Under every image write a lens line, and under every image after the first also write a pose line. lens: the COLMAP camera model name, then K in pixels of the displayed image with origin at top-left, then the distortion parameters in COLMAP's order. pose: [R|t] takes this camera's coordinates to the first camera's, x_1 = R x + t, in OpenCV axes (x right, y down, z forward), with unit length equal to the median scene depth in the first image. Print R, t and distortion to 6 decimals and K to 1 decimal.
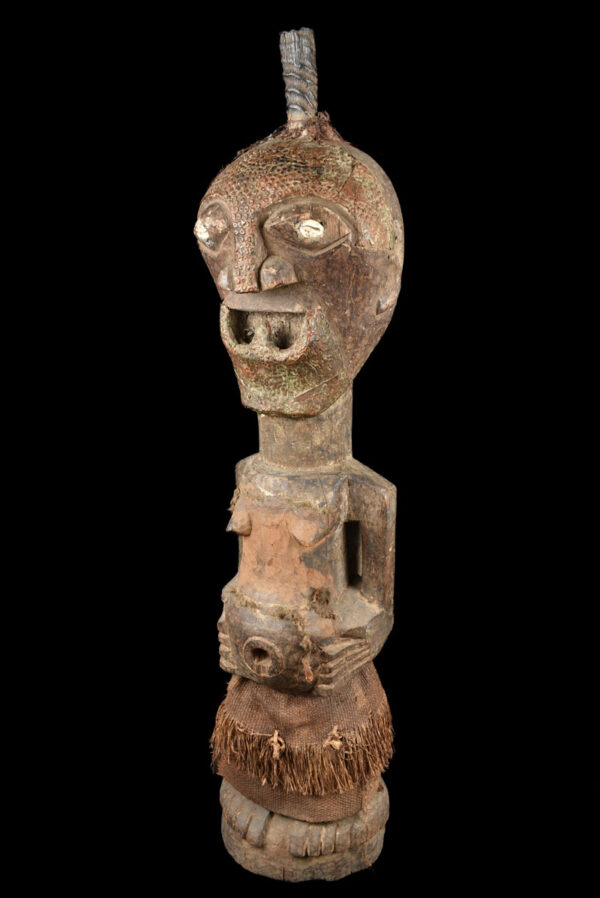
lens RADIAL K [[837.0, 0, 300.0], [0, 837.0, 449.0], [0, 0, 1]] dist [-0.056487, 0.001282]
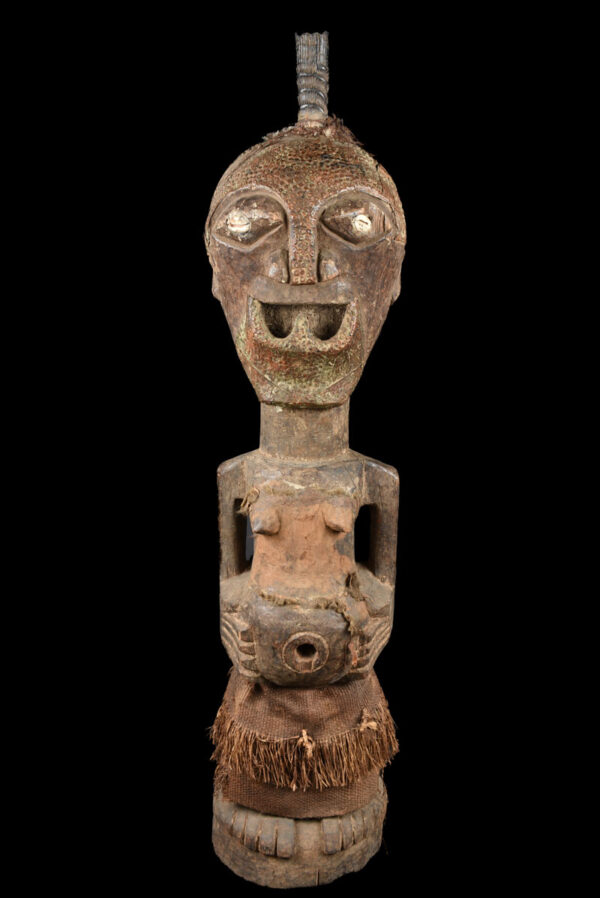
lens RADIAL K [[913.6, 0, 300.0], [0, 913.6, 449.0], [0, 0, 1]] dist [-0.046597, -0.002297]
pose [[0.878969, -0.093854, 0.467552, -0.548121], [0.112301, 0.993606, -0.011667, 0.021520], [-0.463468, 0.062761, 0.883889, 0.031962]]
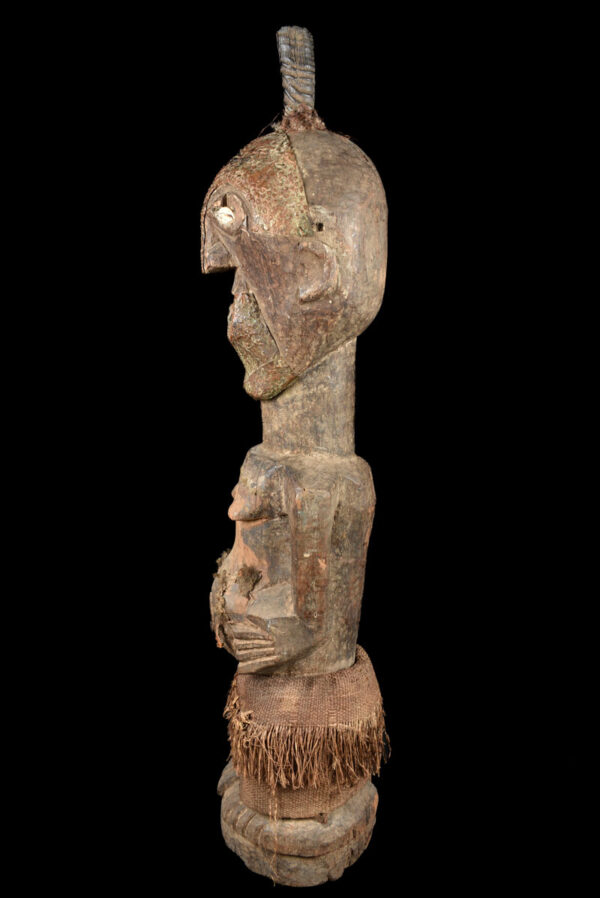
lens RADIAL K [[837.0, 0, 300.0], [0, 837.0, 449.0], [0, 0, 1]] dist [-0.056487, 0.001282]
pose [[0.528692, 0.196351, -0.825791, 0.890781], [-0.237949, 0.968152, 0.077860, -0.069861], [0.814779, 0.155333, 0.558575, 0.462653]]
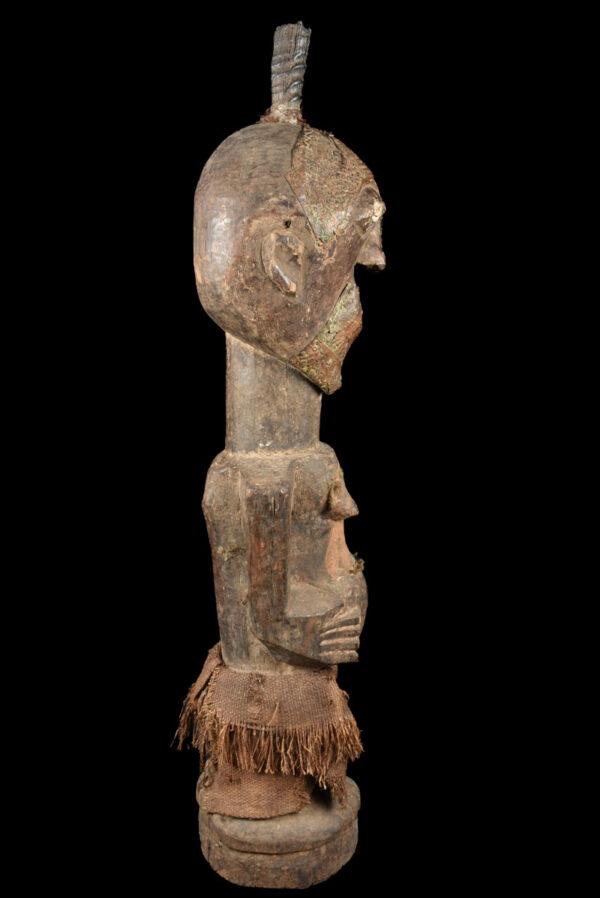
lens RADIAL K [[837.0, 0, 300.0], [0, 837.0, 449.0], [0, 0, 1]] dist [-0.056487, 0.001282]
pose [[-0.668384, -0.166015, 0.725053, -0.788265], [0.191309, 0.903612, 0.383257, -0.385687], [-0.718793, 0.394872, -0.572200, 1.655929]]
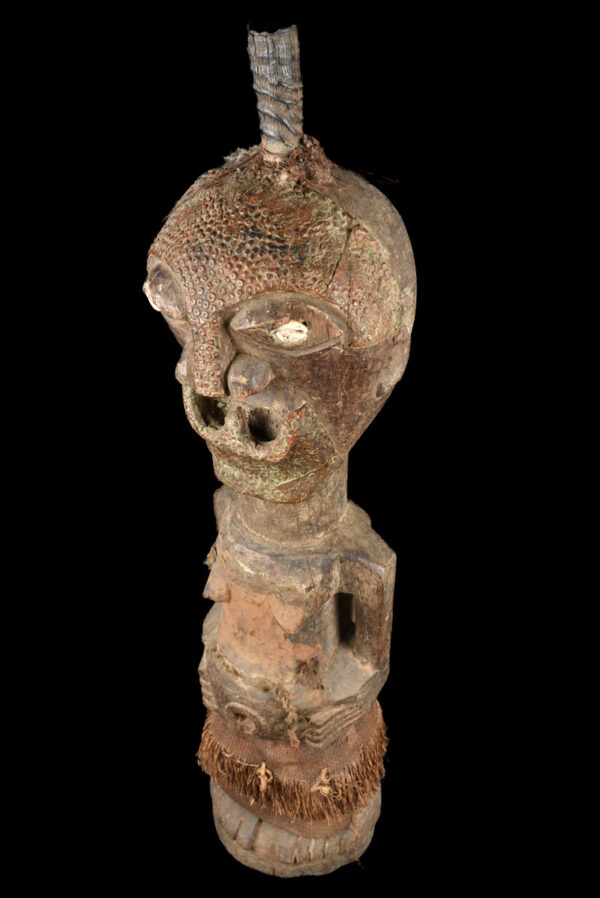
lens RADIAL K [[913.6, 0, 300.0], [0, 913.6, 449.0], [0, 0, 1]] dist [-0.046597, -0.002297]
pose [[0.999802, 0.007001, -0.018636, 0.033393], [-0.000017, 0.936419, 0.350884, -0.403713], [0.019908, -0.350814, 0.936233, 0.155055]]
